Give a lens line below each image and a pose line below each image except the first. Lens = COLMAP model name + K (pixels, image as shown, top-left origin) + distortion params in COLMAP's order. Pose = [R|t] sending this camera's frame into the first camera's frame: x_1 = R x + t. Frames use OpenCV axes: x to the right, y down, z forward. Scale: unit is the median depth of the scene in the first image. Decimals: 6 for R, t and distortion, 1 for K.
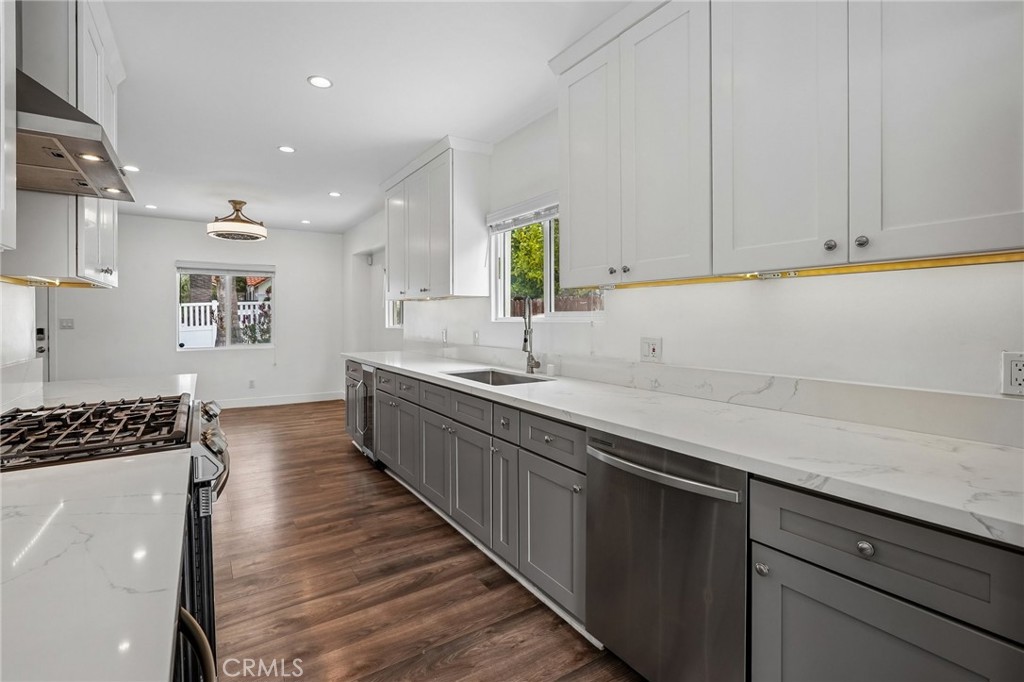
lens RADIAL K [[468.5, 0, 516.7], [0, 468.5, 323.5], [0, 0, 1]] dist [0.014315, -0.003757]
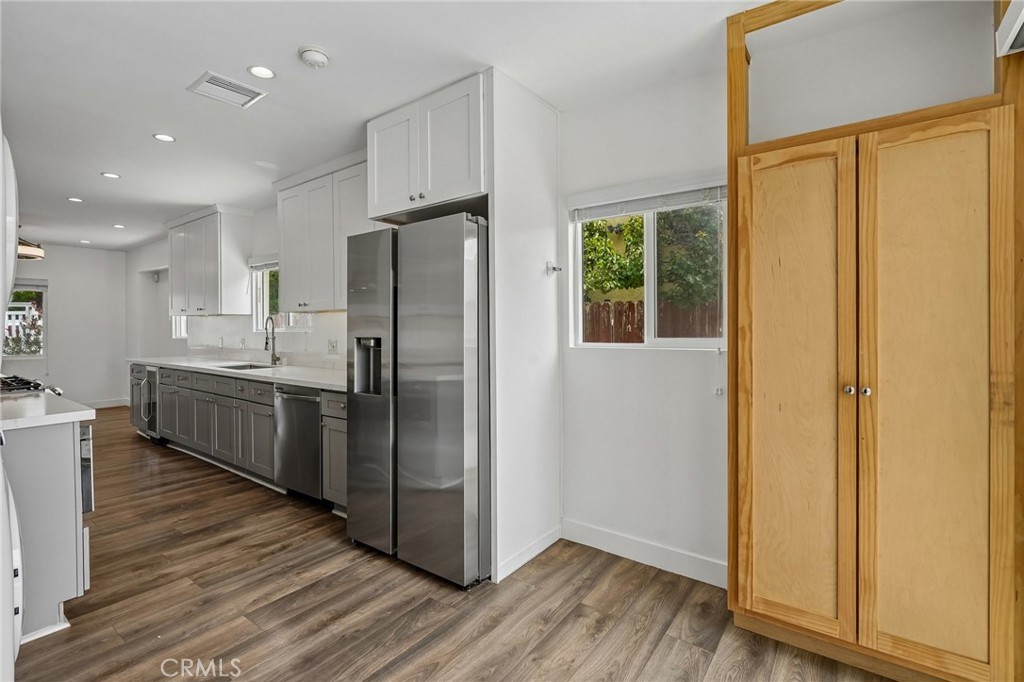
lens RADIAL K [[468.5, 0, 508.0], [0, 468.5, 334.3], [0, 0, 1]] dist [0.014315, -0.003757]
pose [[0.947008, -0.002458, 0.321202, 0.224555], [0.003582, 0.999989, -0.002906, 0.009735], [-0.321191, 0.003903, 0.947006, -0.627245]]
